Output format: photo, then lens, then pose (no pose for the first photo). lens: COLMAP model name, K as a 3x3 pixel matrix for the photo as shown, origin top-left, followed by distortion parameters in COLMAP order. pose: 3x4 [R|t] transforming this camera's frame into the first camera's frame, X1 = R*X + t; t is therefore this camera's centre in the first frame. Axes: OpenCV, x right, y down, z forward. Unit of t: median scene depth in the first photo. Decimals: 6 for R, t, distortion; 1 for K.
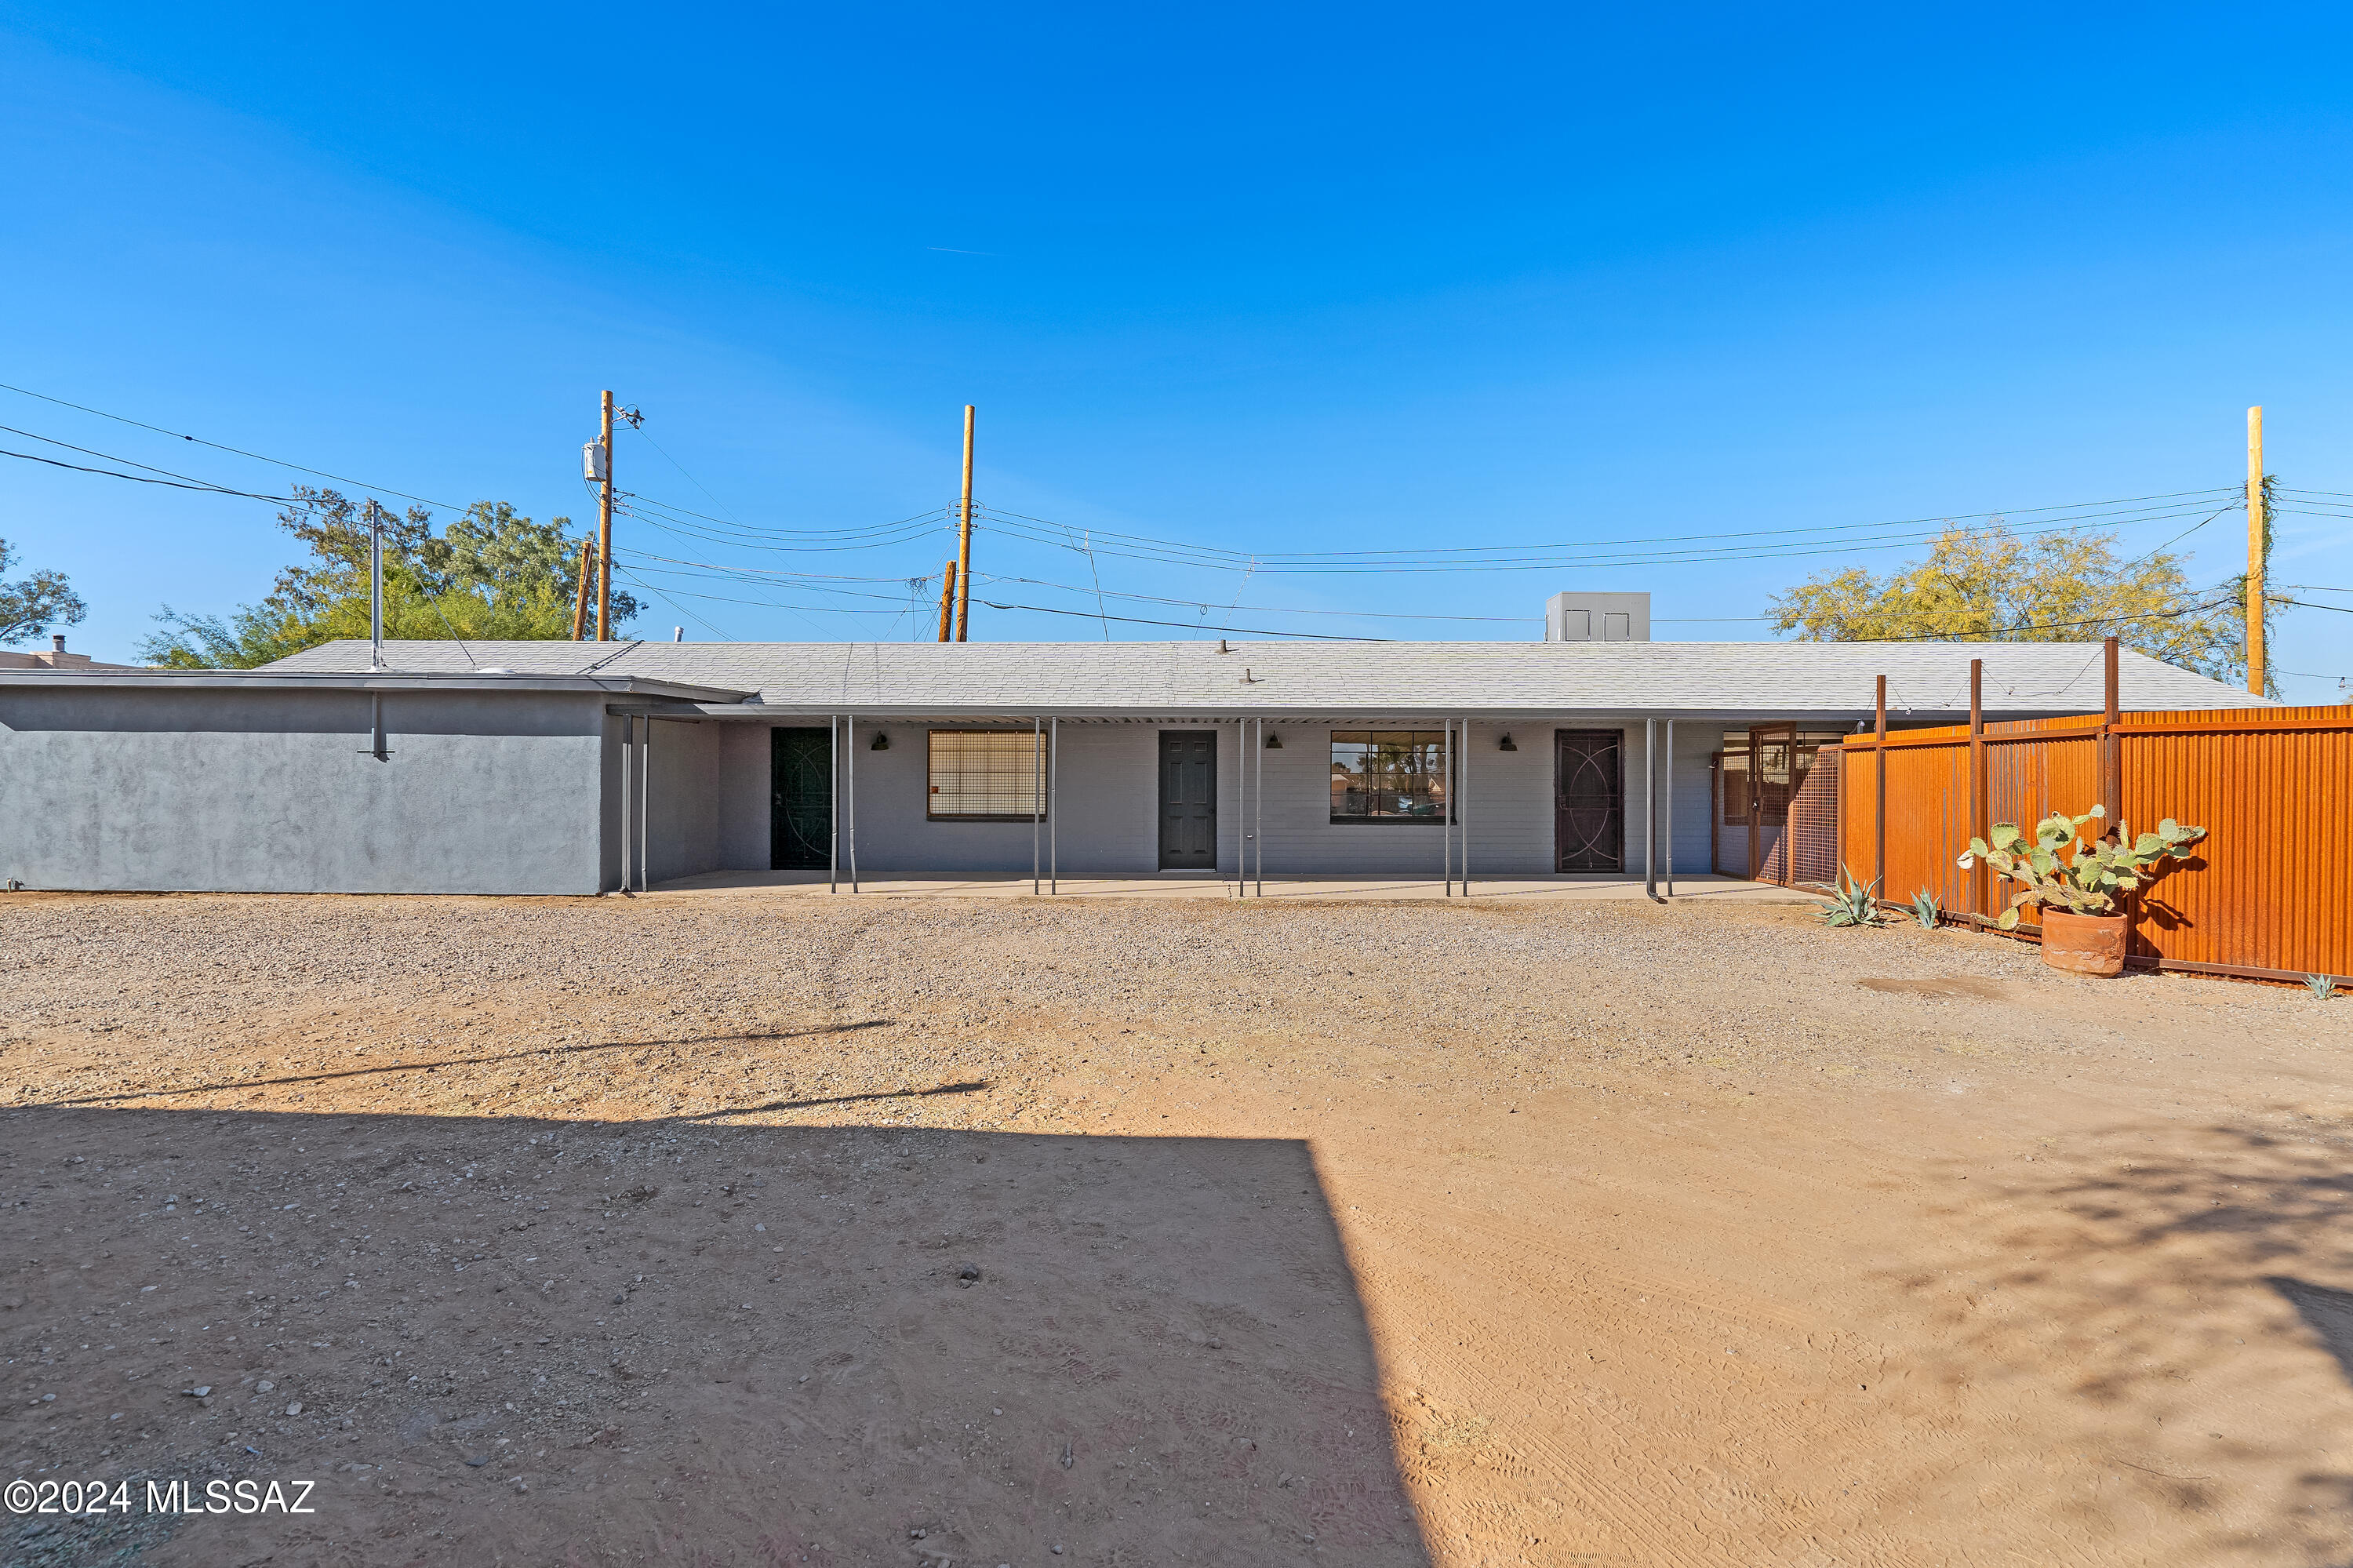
lens RADIAL K [[1058.8, 0, 1195.7], [0, 1058.8, 786.4], [0, 0, 1]] dist [0.000030, 0.000638]
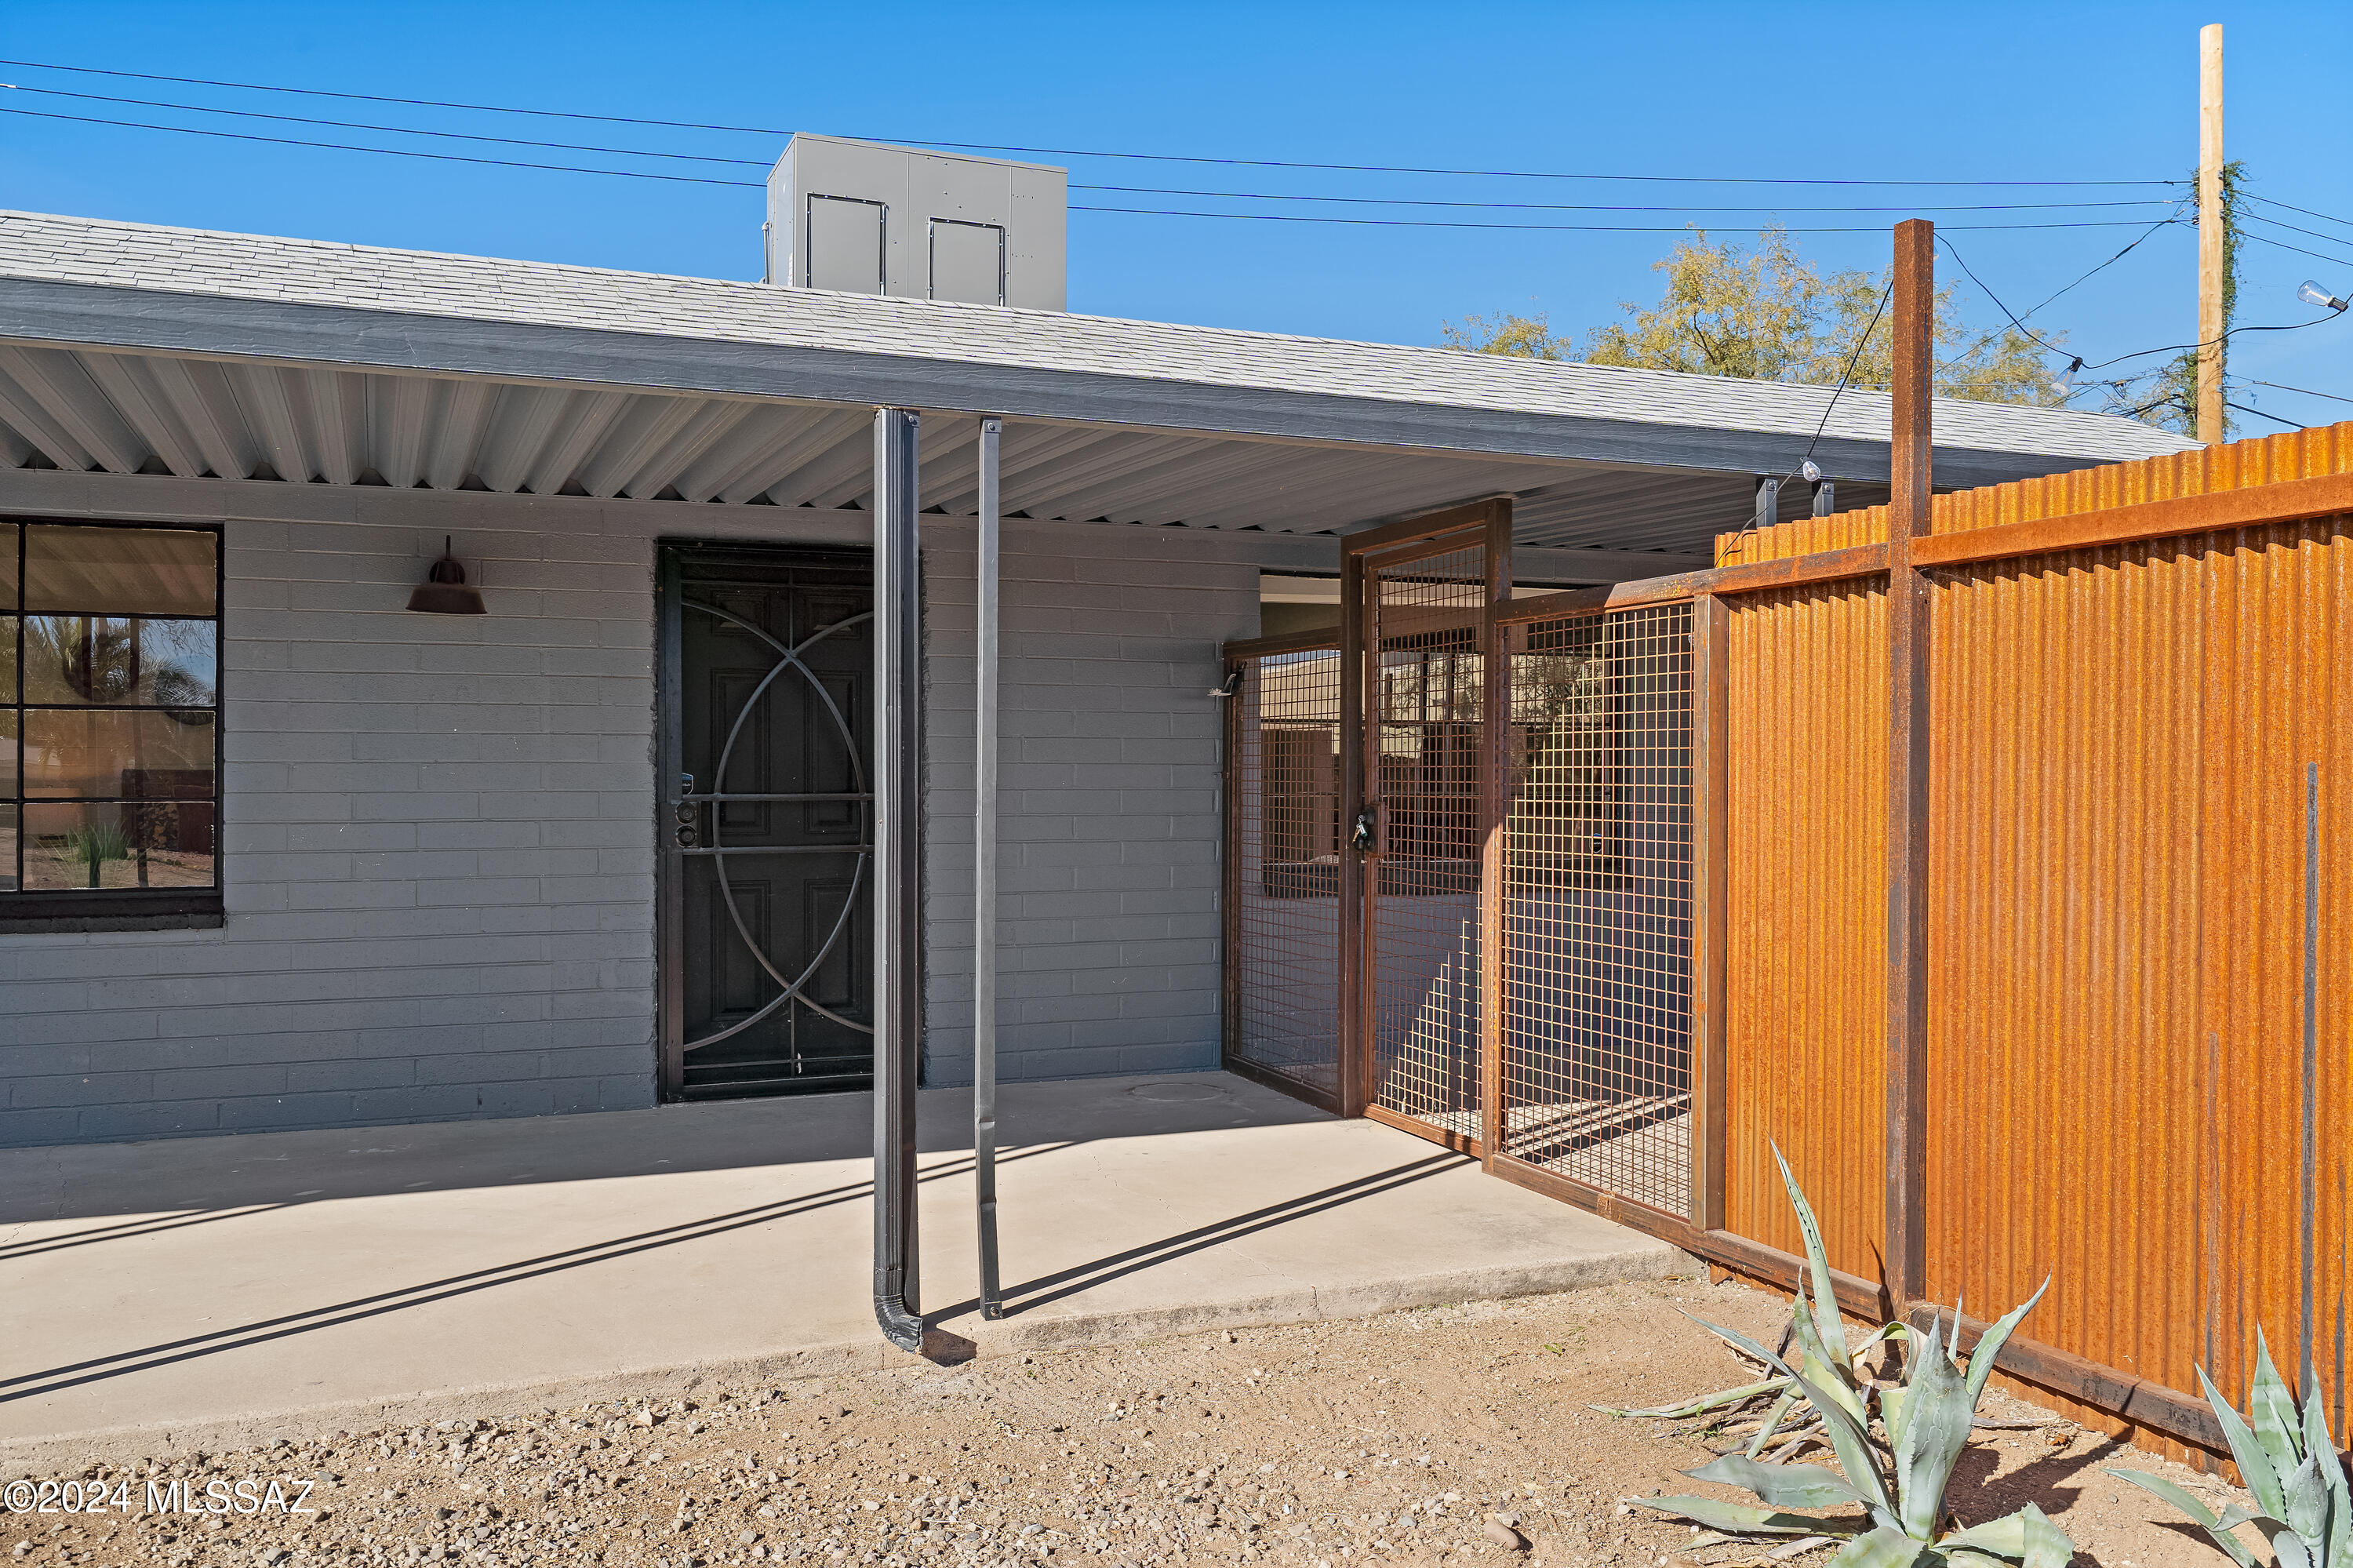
lens RADIAL K [[1887.6, 0, 1172.0], [0, 1887.6, 781.3], [0, 0, 1]] dist [-0.010219, -0.000594]
pose [[0.923315, -0.003196, 0.384030, 0.282760], [-0.000278, 0.999960, 0.008990, 0.000789], [-0.384043, -0.008407, 0.923277, 0.542038]]
